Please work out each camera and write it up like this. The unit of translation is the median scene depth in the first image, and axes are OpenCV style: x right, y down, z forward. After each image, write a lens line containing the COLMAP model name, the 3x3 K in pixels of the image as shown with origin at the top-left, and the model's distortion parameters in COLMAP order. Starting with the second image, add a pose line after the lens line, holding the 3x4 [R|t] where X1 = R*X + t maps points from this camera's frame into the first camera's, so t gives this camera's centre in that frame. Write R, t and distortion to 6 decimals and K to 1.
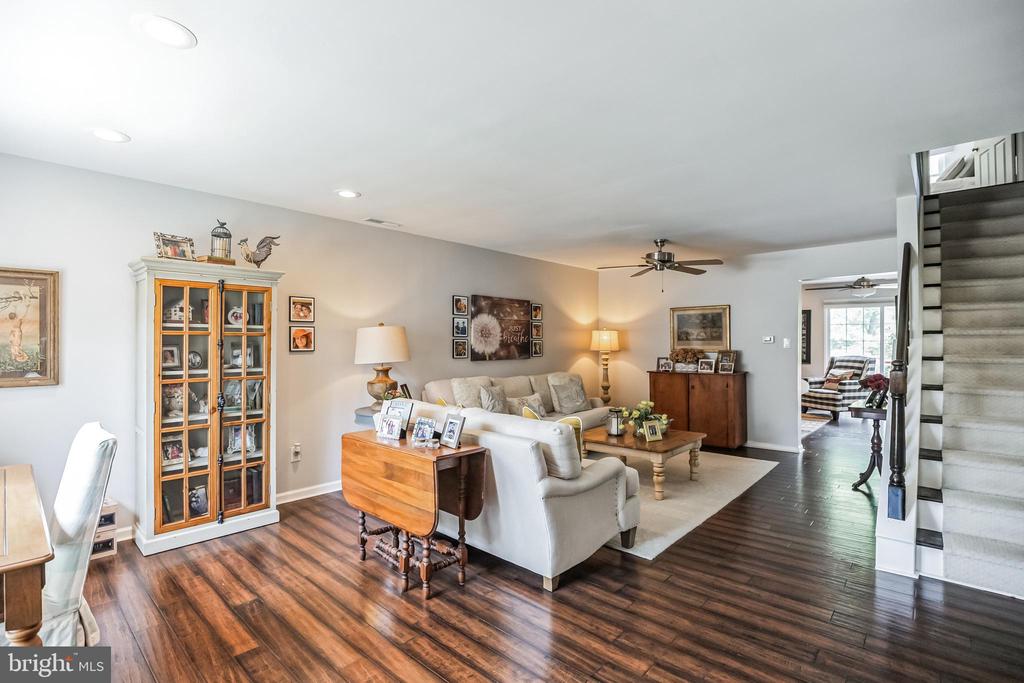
lens RADIAL K [[485.0, 0, 510.7], [0, 485.0, 341.2], [0, 0, 1]] dist [-0.033020, 0.006117]
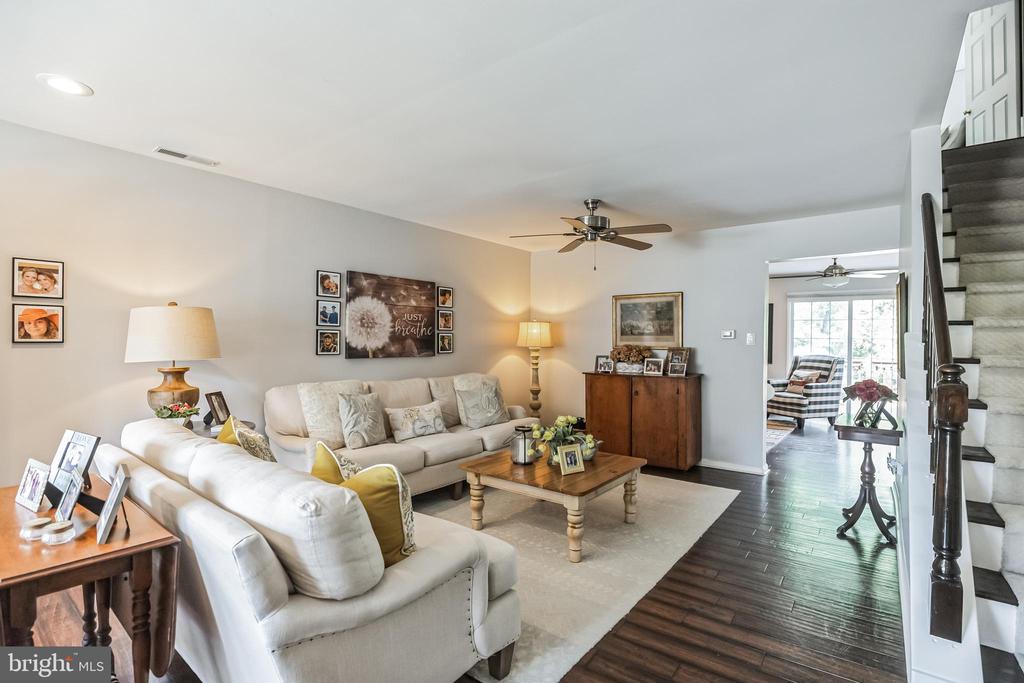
lens RADIAL K [[485.0, 0, 510.7], [0, 485.0, 340.7], [0, 0, 1]] dist [-0.033020, 0.006117]
pose [[0.997211, 0.008785, 0.074114, 0.132136], [-0.009190, 0.999945, 0.005118, 0.007266], [-0.074065, -0.005785, 0.997237, 0.260579]]
